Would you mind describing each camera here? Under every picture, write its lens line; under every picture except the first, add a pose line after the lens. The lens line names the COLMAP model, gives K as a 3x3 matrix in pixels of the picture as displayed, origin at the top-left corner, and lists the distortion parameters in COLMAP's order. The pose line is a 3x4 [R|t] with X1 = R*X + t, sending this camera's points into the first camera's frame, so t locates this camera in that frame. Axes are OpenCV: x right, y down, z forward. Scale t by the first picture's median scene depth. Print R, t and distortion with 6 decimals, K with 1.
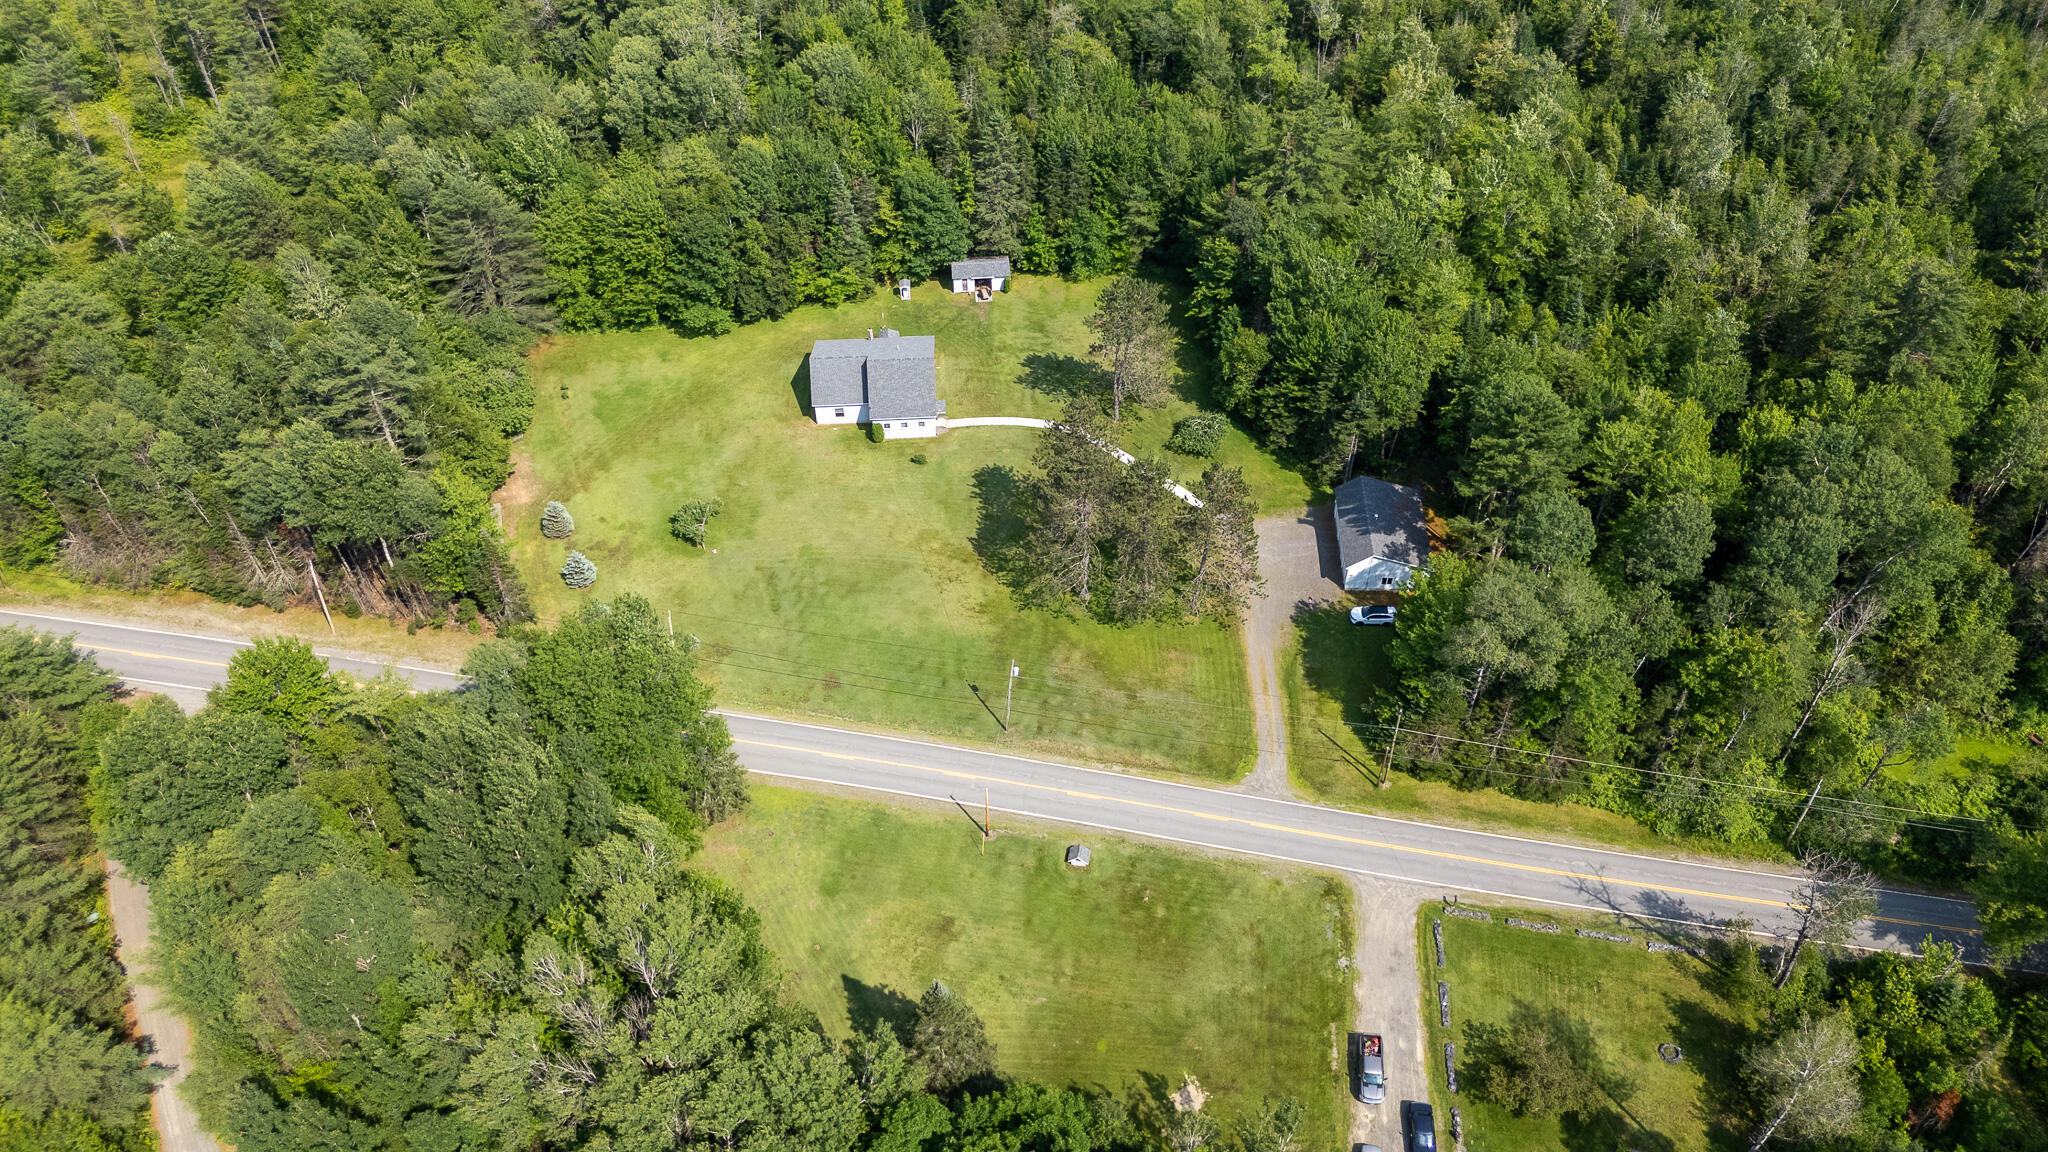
lens RADIAL K [[1514.2, 0, 1028.7], [0, 1514.2, 576.3], [0, 0, 1]] dist [0.076194, -0.069457]
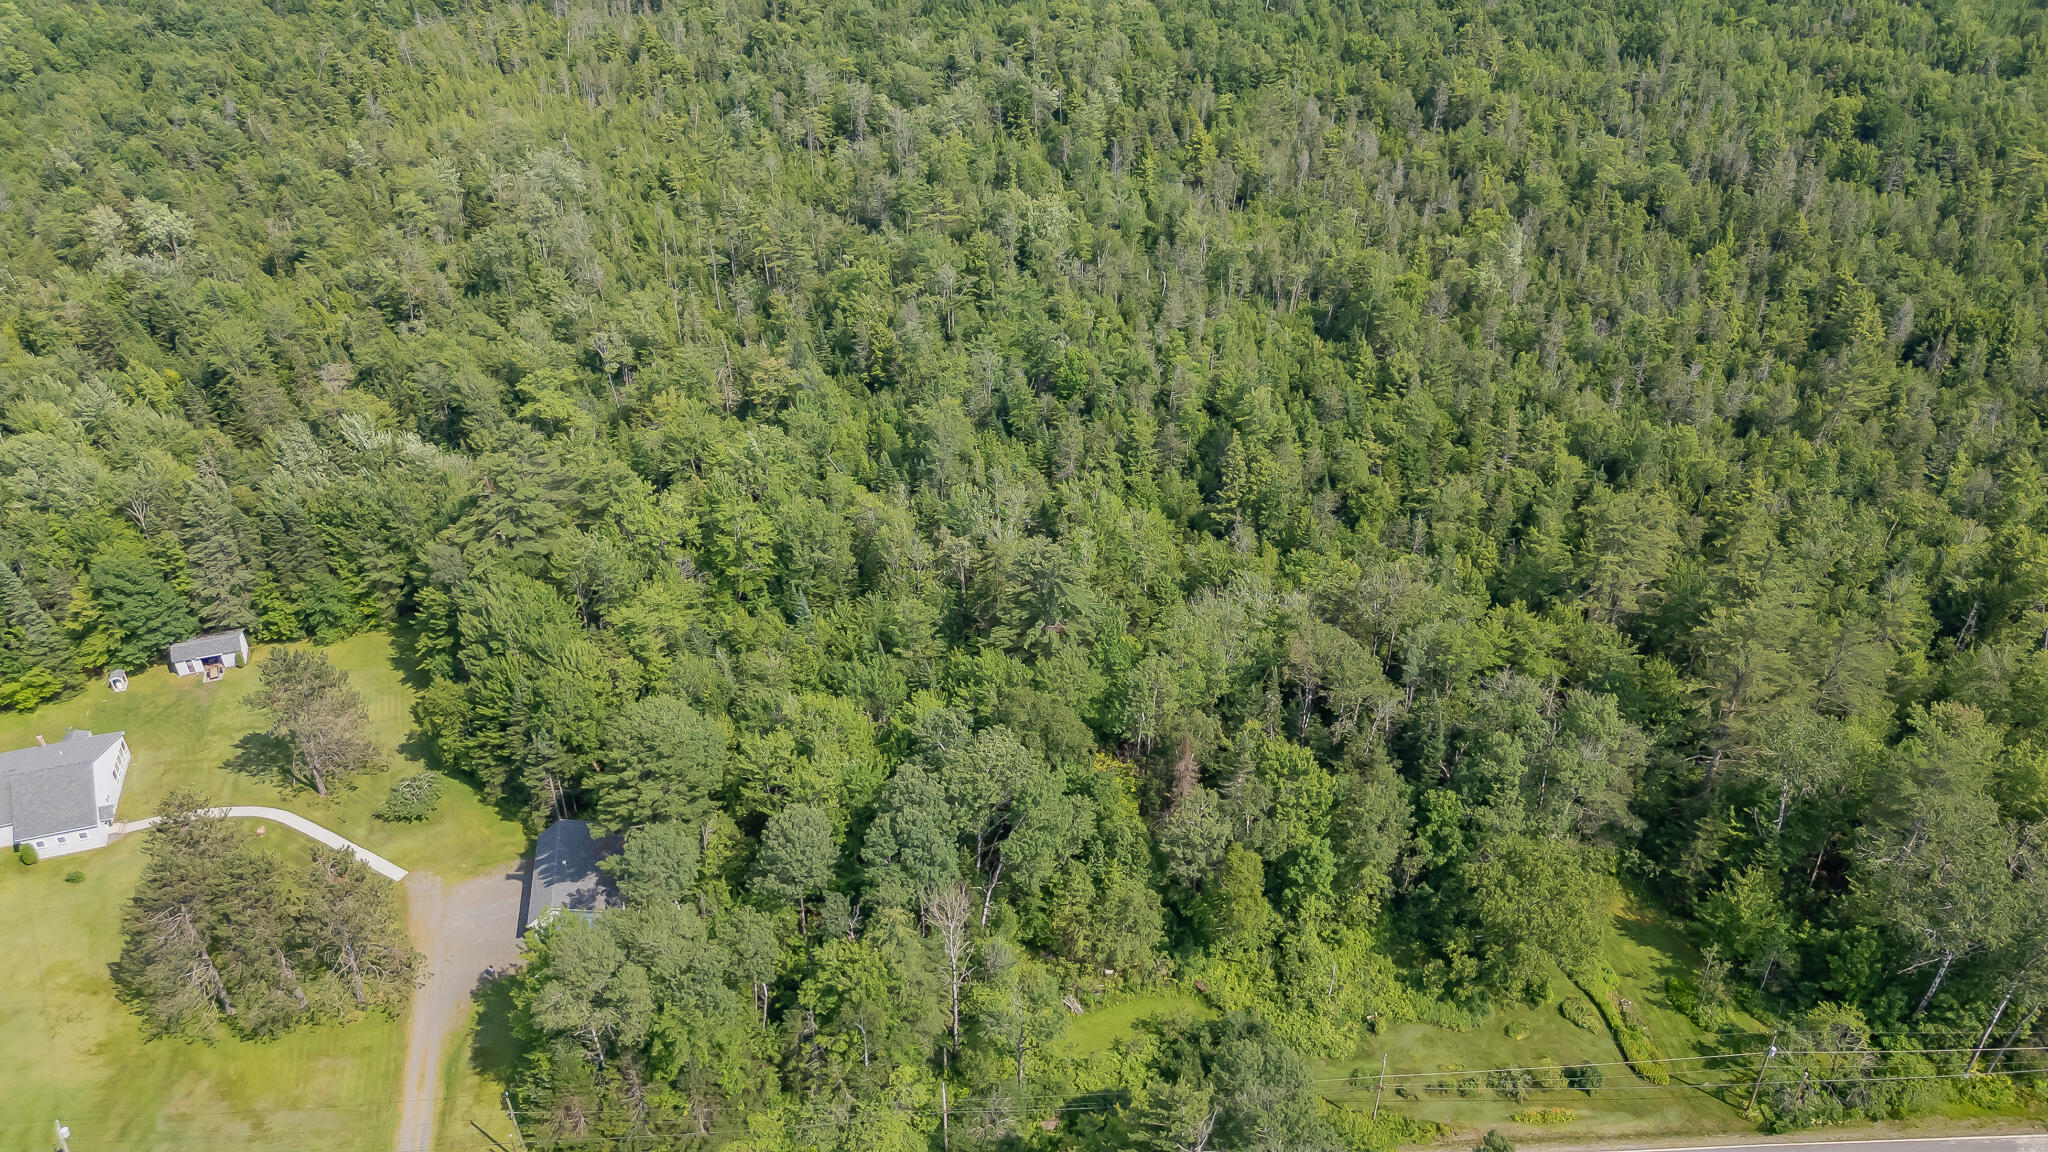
lens RADIAL K [[1514.2, 0, 1028.7], [0, 1514.2, 576.3], [0, 0, 1]] dist [0.076194, -0.069457]
pose [[0.973188, -0.132122, 0.188278, 0.307810], [0.163581, 0.973017, -0.162724, -0.009655], [-0.161698, 0.189159, 0.968541, -0.001652]]
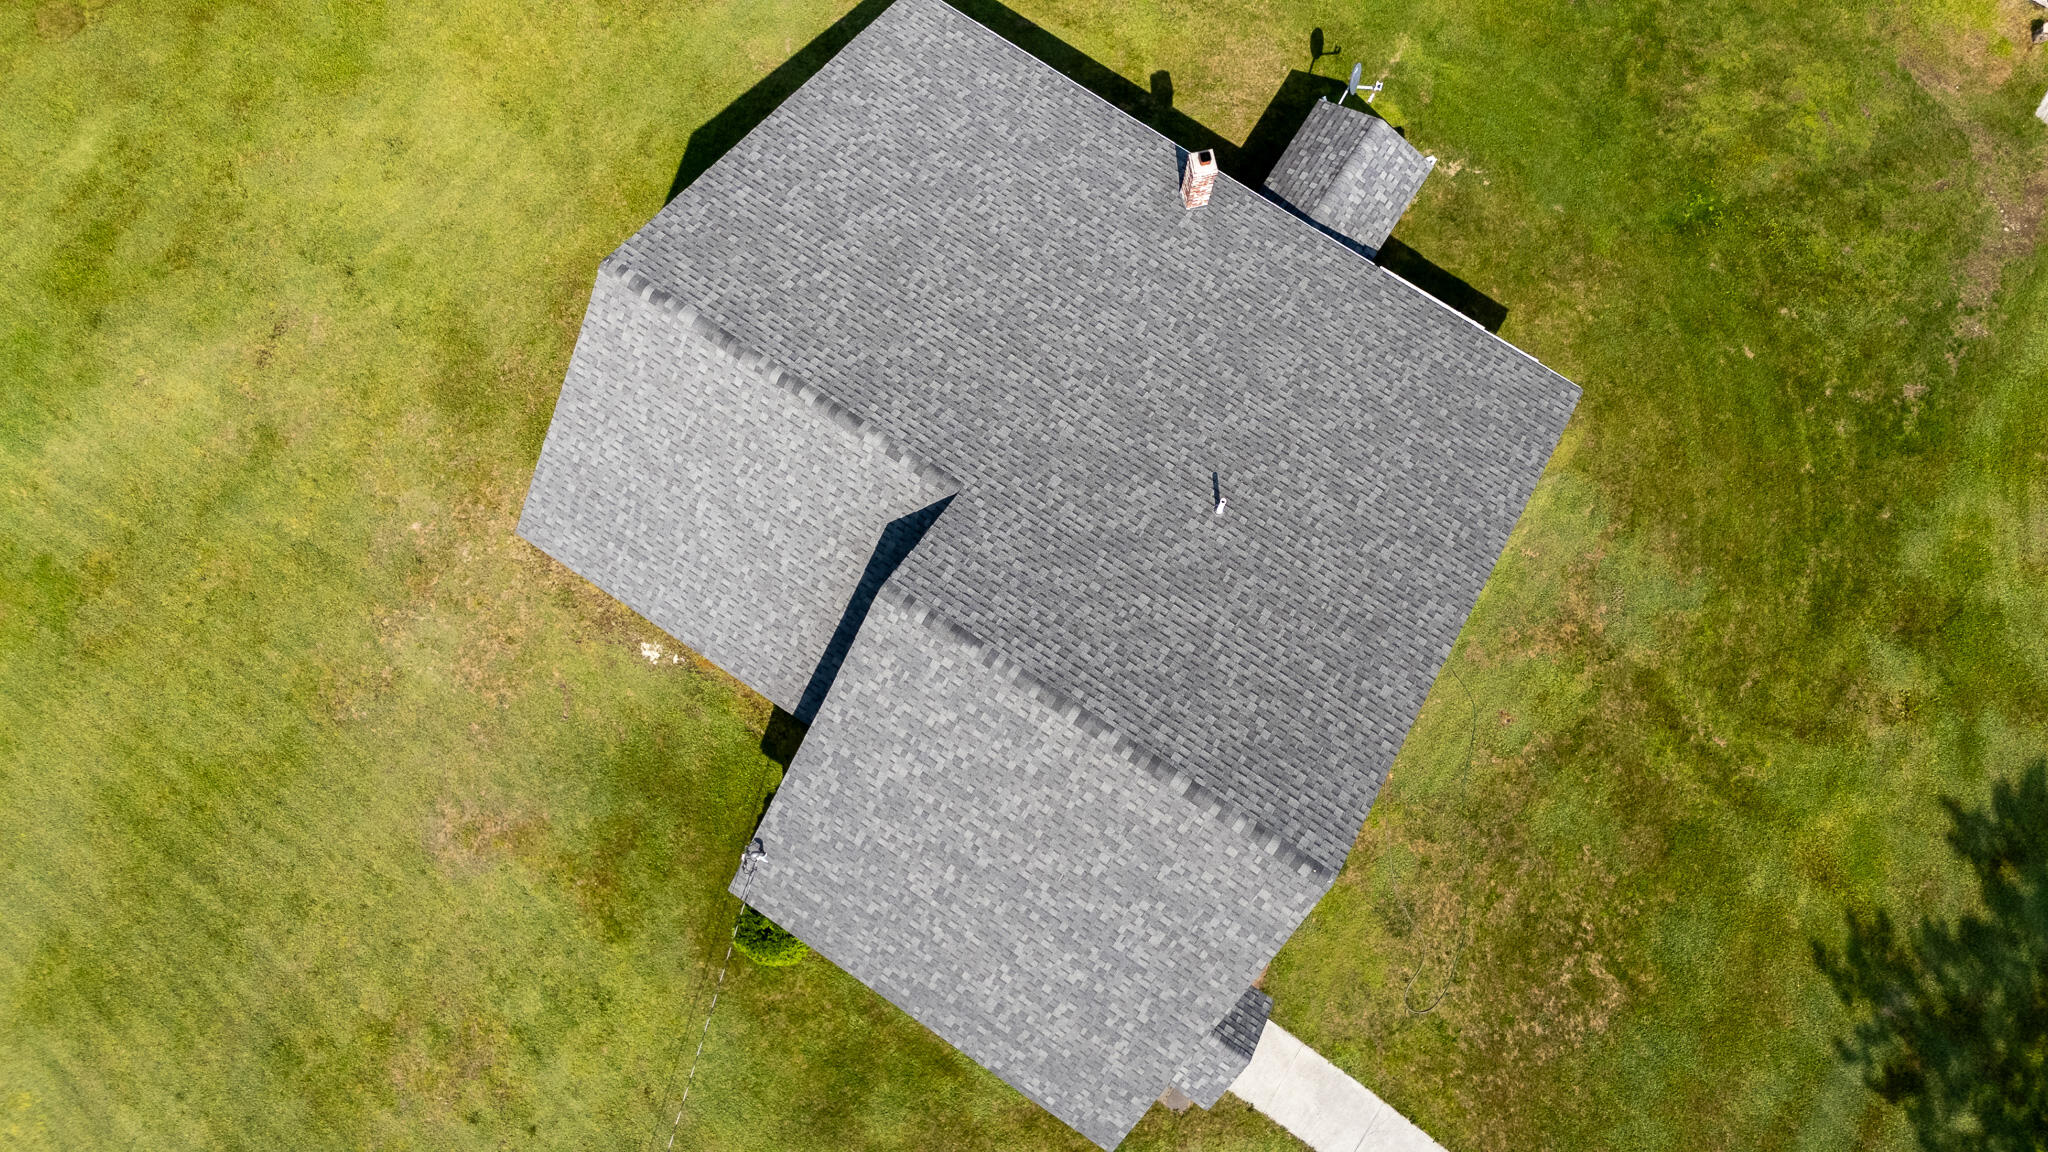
lens RADIAL K [[1514.2, 0, 1028.7], [0, 1514.2, 576.3], [0, 0, 1]] dist [0.076194, -0.069457]
pose [[0.802420, 0.589046, -0.095637, -0.081011], [-0.423526, 0.675027, 0.604122, -0.214664], [0.420413, -0.444255, 0.791132, 0.864127]]
